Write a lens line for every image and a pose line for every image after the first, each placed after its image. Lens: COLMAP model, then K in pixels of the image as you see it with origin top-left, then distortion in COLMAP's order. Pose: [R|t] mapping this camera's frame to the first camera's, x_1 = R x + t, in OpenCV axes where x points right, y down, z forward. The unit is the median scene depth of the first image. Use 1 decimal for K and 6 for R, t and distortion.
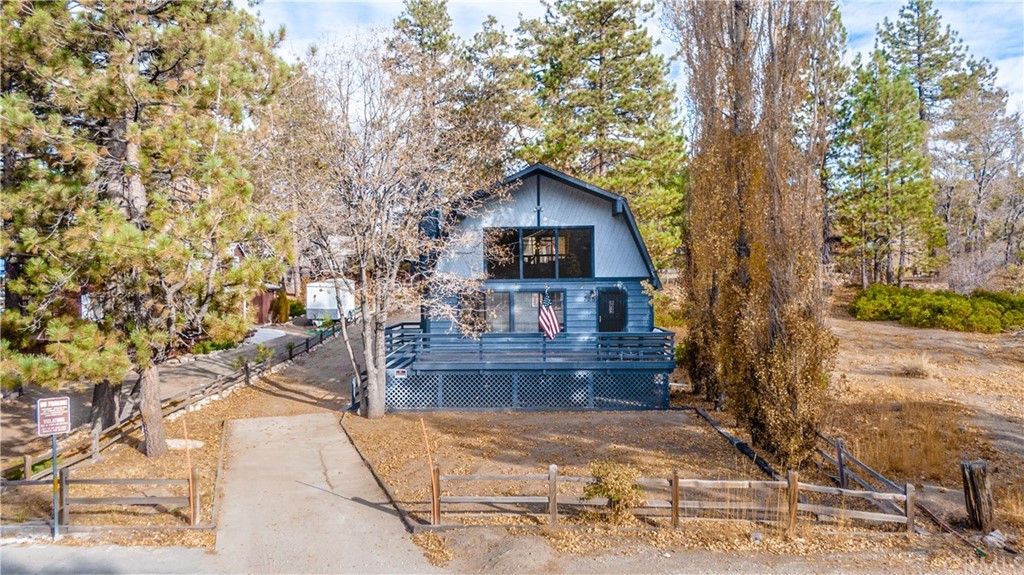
lens RADIAL K [[747.9, 0, 512.0], [0, 747.9, 287.5], [0, 0, 1]] dist [0.062600, -0.000005]
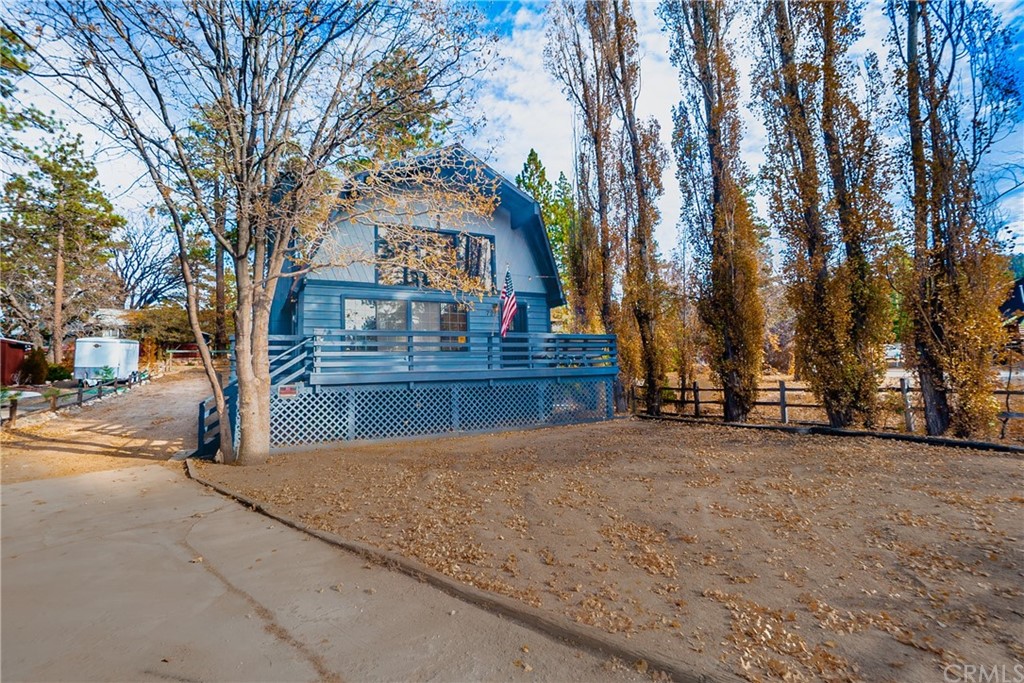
lens RADIAL K [[457.5, 0, 499.1], [0, 457.5, 340.0], [0, 0, 1]] dist [-0.060109, 0.021638]
pose [[0.868317, 0.020058, 0.495603, -0.167014], [0.033118, 0.994608, -0.098278, 0.104498], [-0.494902, 0.101750, 0.862971, 0.525036]]
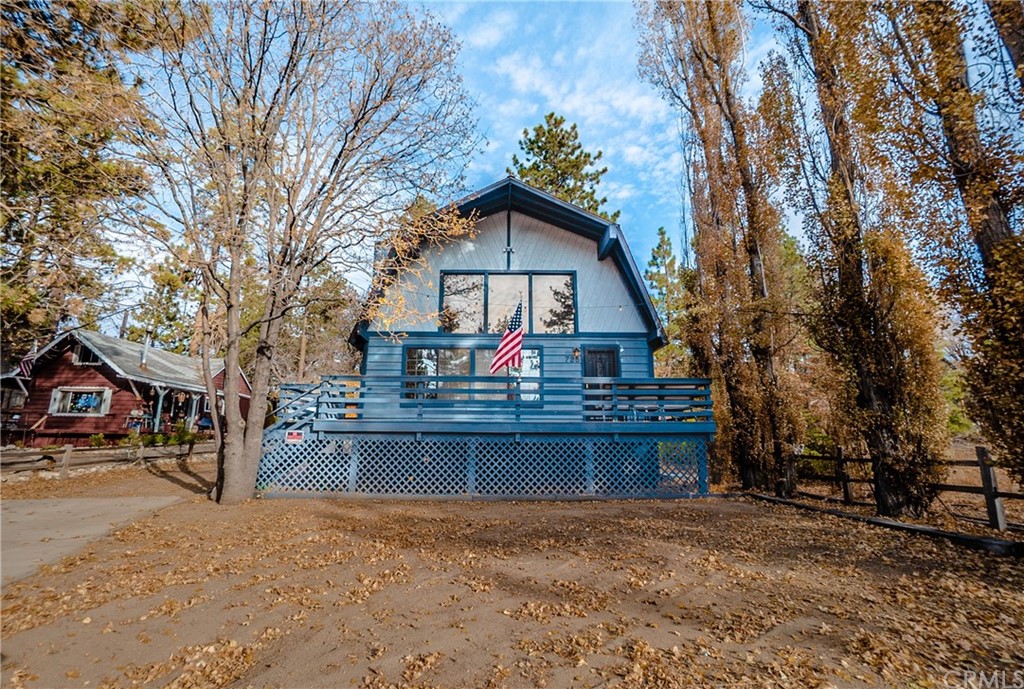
lens RADIAL K [[462.5, 0, 498.2], [0, 462.5, 339.1], [0, 0, 1]] dist [-0.037955, 0.000430]
pose [[0.999322, 0.023151, 0.028642, 0.012184], [-0.015571, 0.970386, -0.241056, 0.114242], [-0.033374, 0.240446, 0.970089, 0.537805]]
